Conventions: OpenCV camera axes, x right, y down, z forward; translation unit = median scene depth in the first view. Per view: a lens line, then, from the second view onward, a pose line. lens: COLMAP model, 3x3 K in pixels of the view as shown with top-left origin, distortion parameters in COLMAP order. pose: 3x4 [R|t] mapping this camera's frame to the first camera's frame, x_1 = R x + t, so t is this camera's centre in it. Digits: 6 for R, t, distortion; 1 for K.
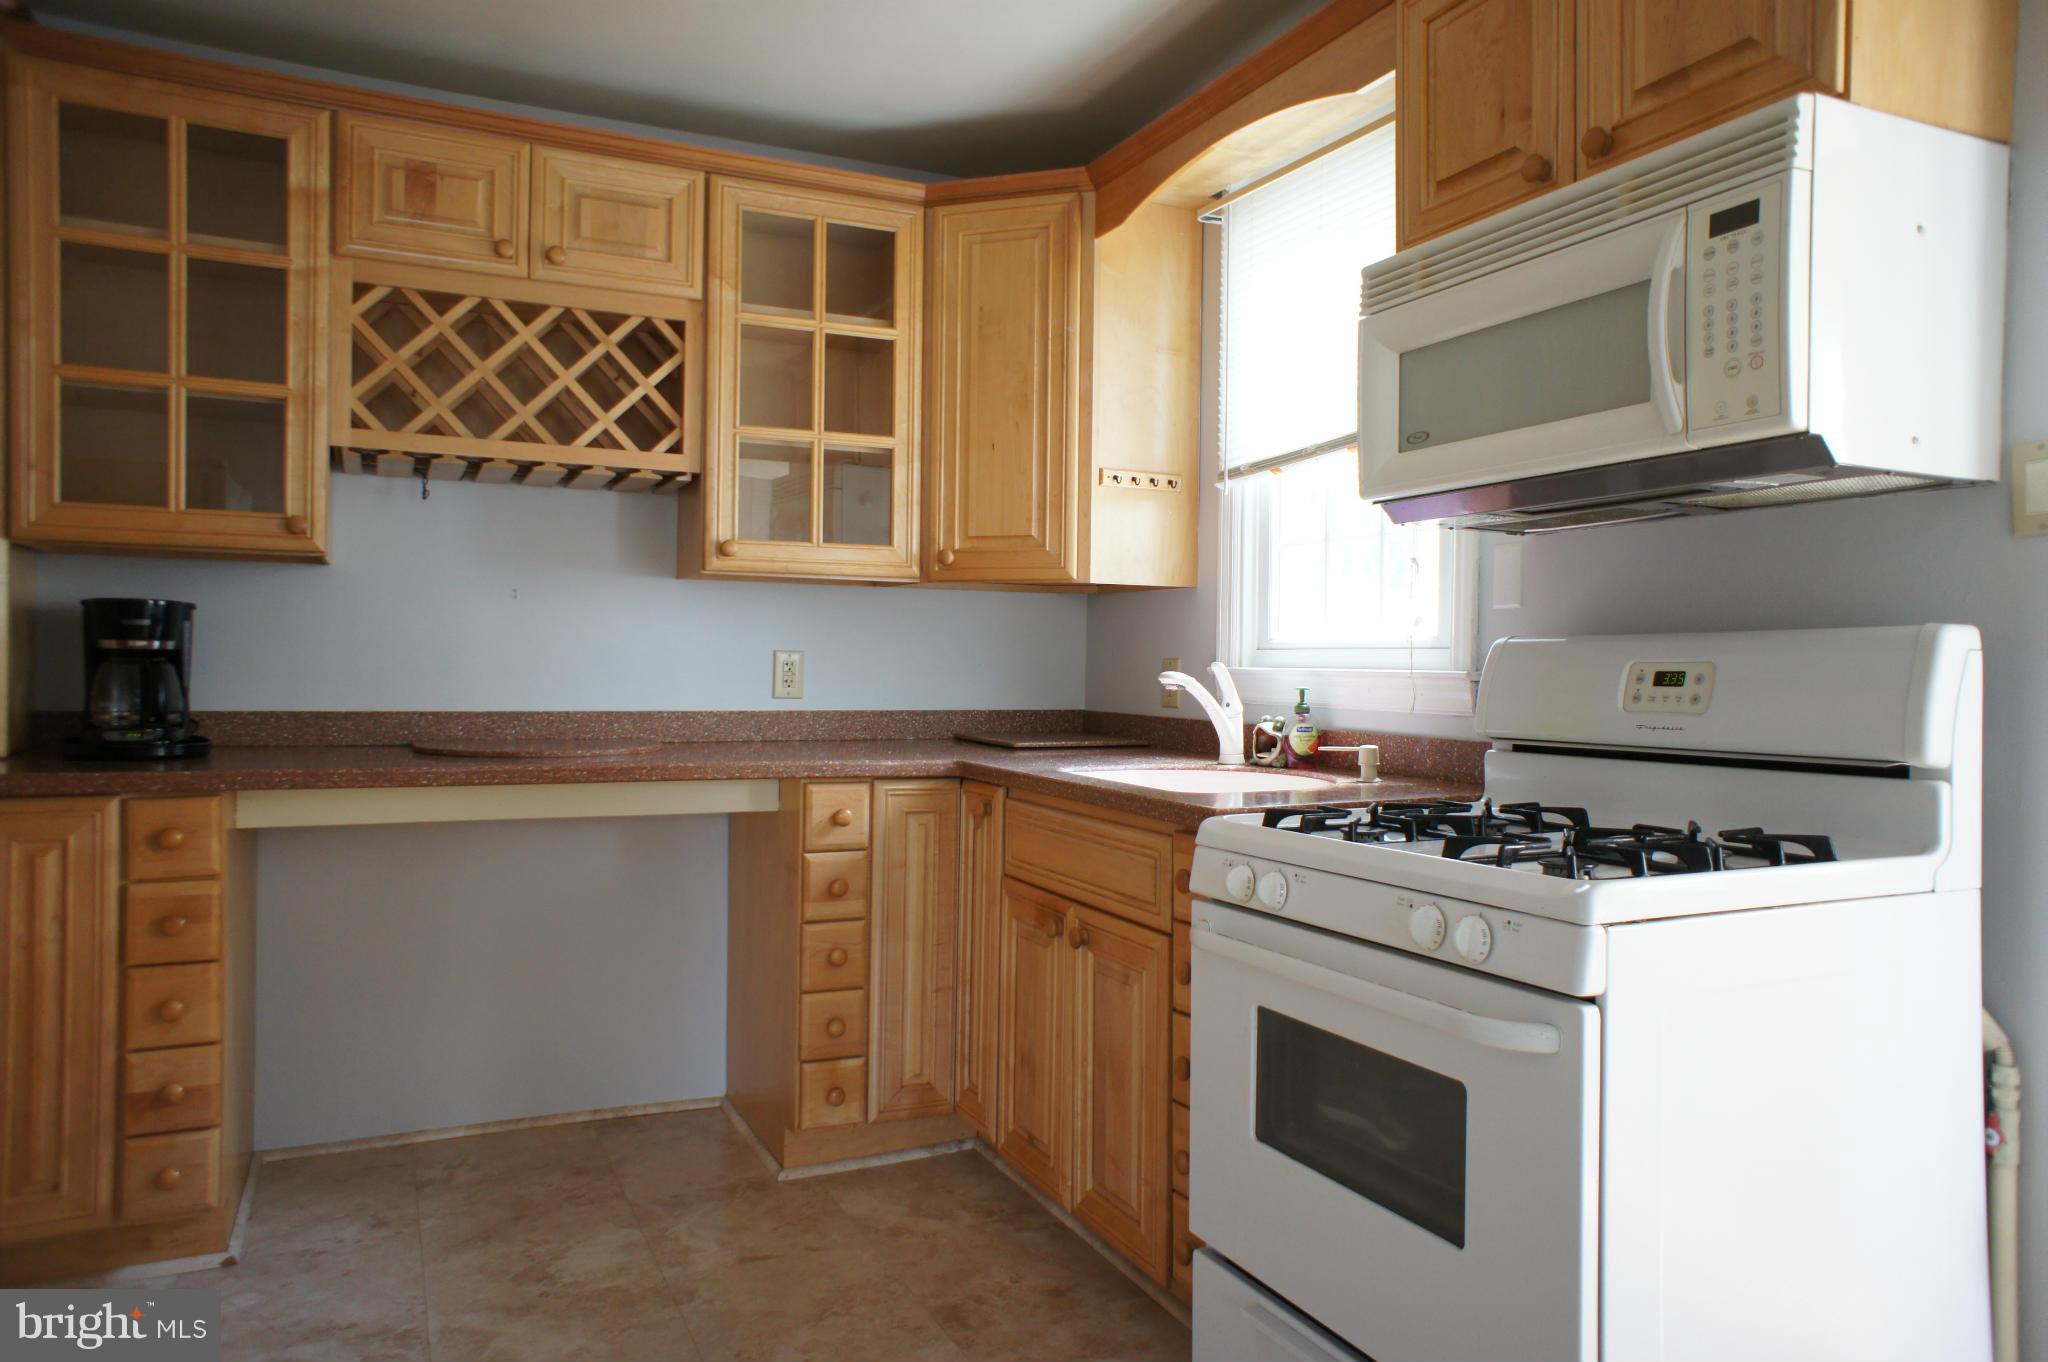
lens RADIAL K [[1380.9, 0, 1022.5], [0, 1380.9, 676.0], [0, 0, 1]] dist [-0.039073, 0.036414]
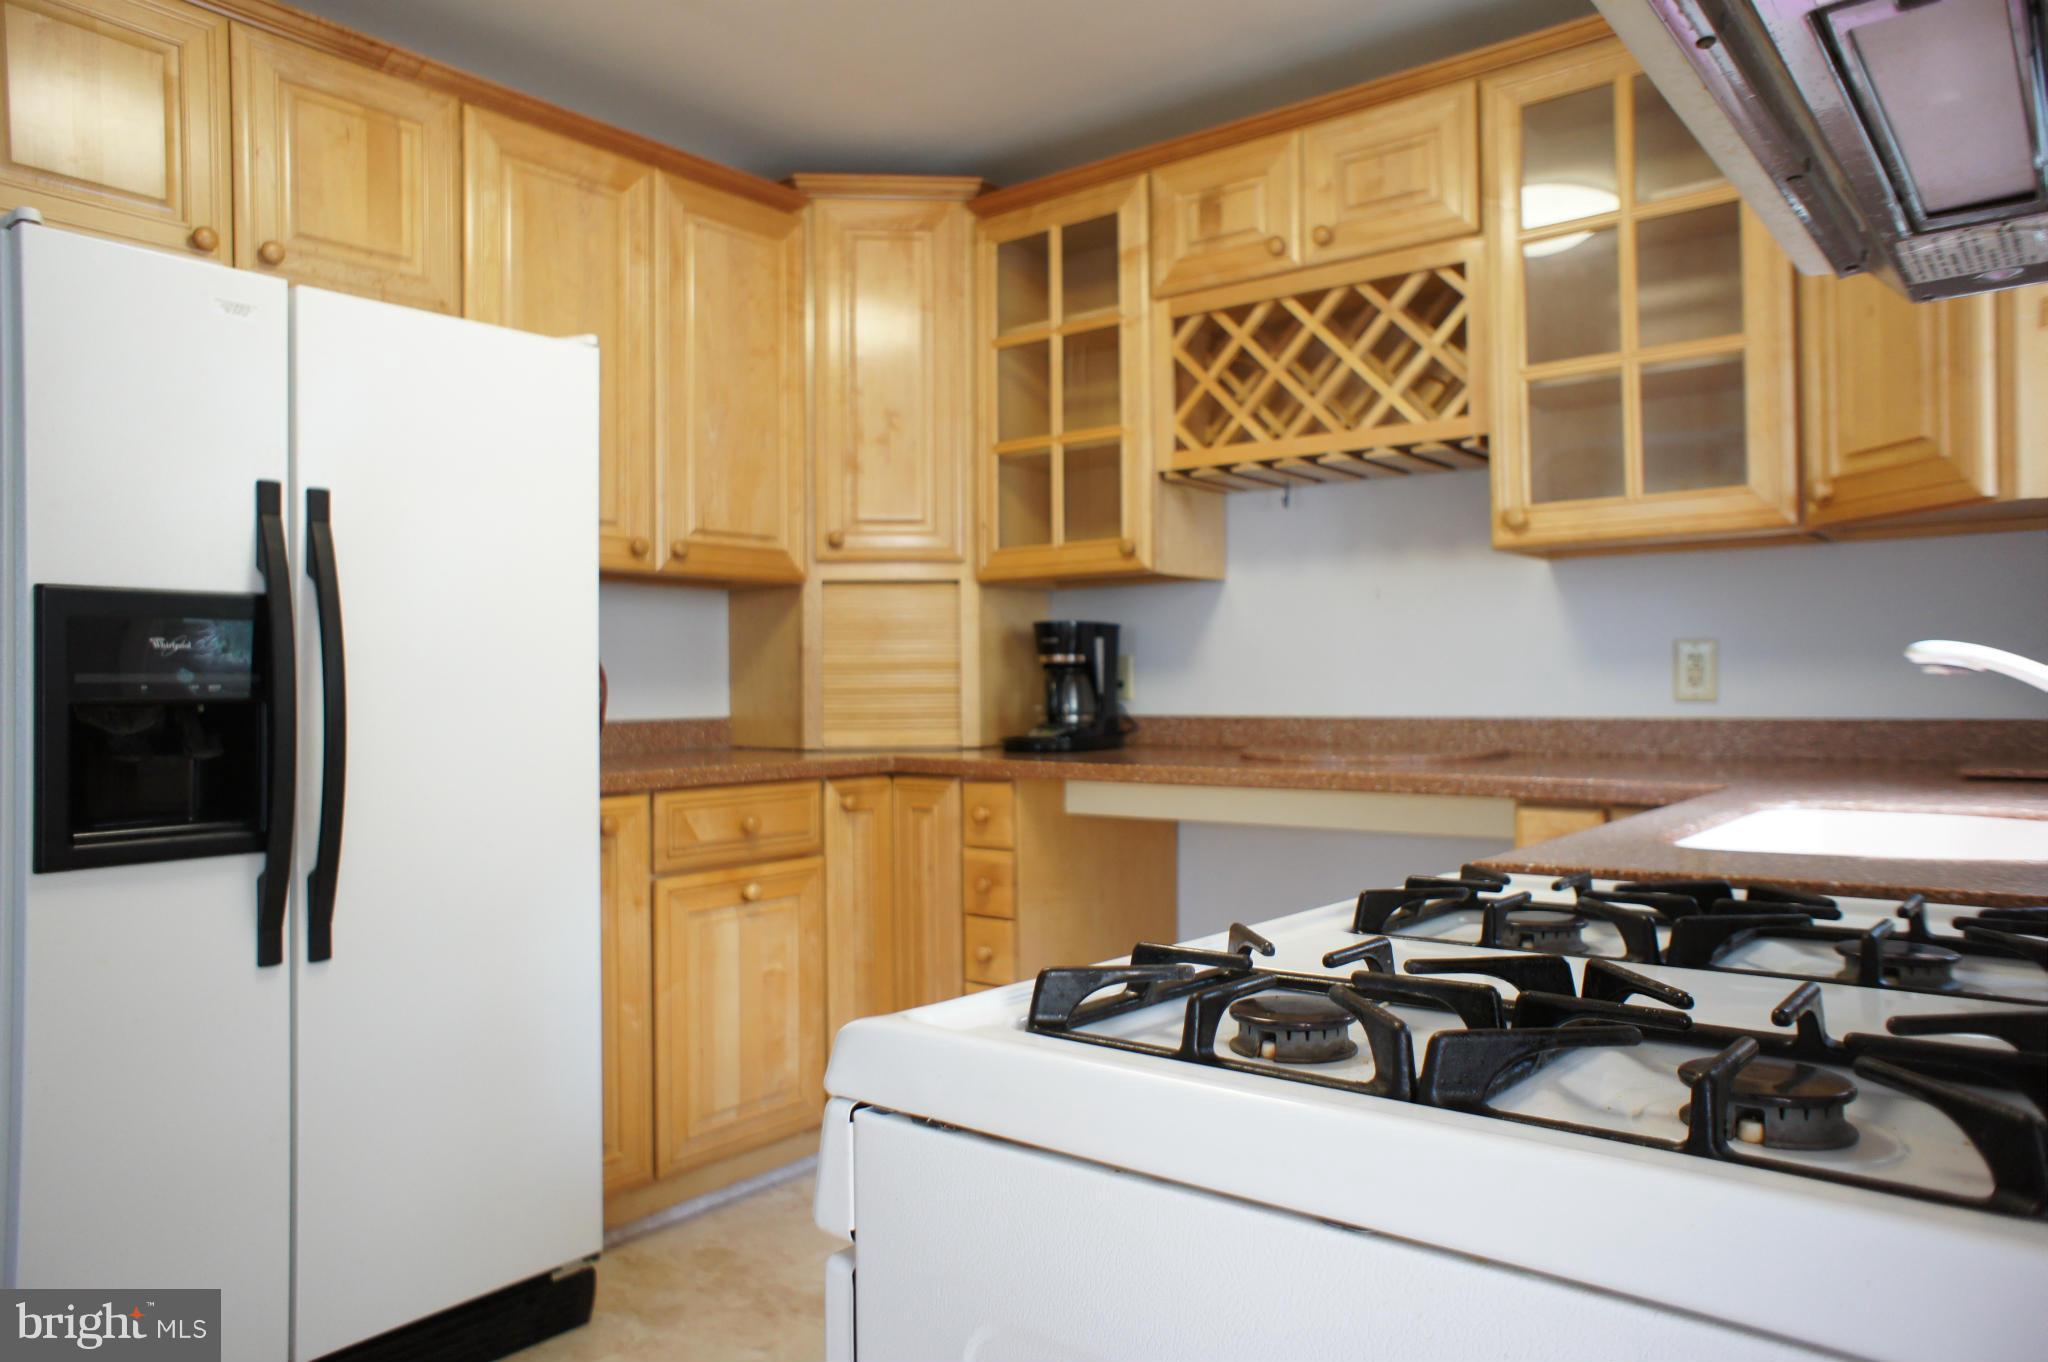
lens RADIAL K [[1380.9, 0, 1018.6], [0, 1380.9, 672.2], [0, 0, 1]] dist [-0.039073, 0.036414]
pose [[0.447650, -0.027390, -0.893789, 0.434801], [0.007174, 0.999609, -0.027040, 0.022266], [0.894180, 0.005692, 0.447671, 0.414181]]
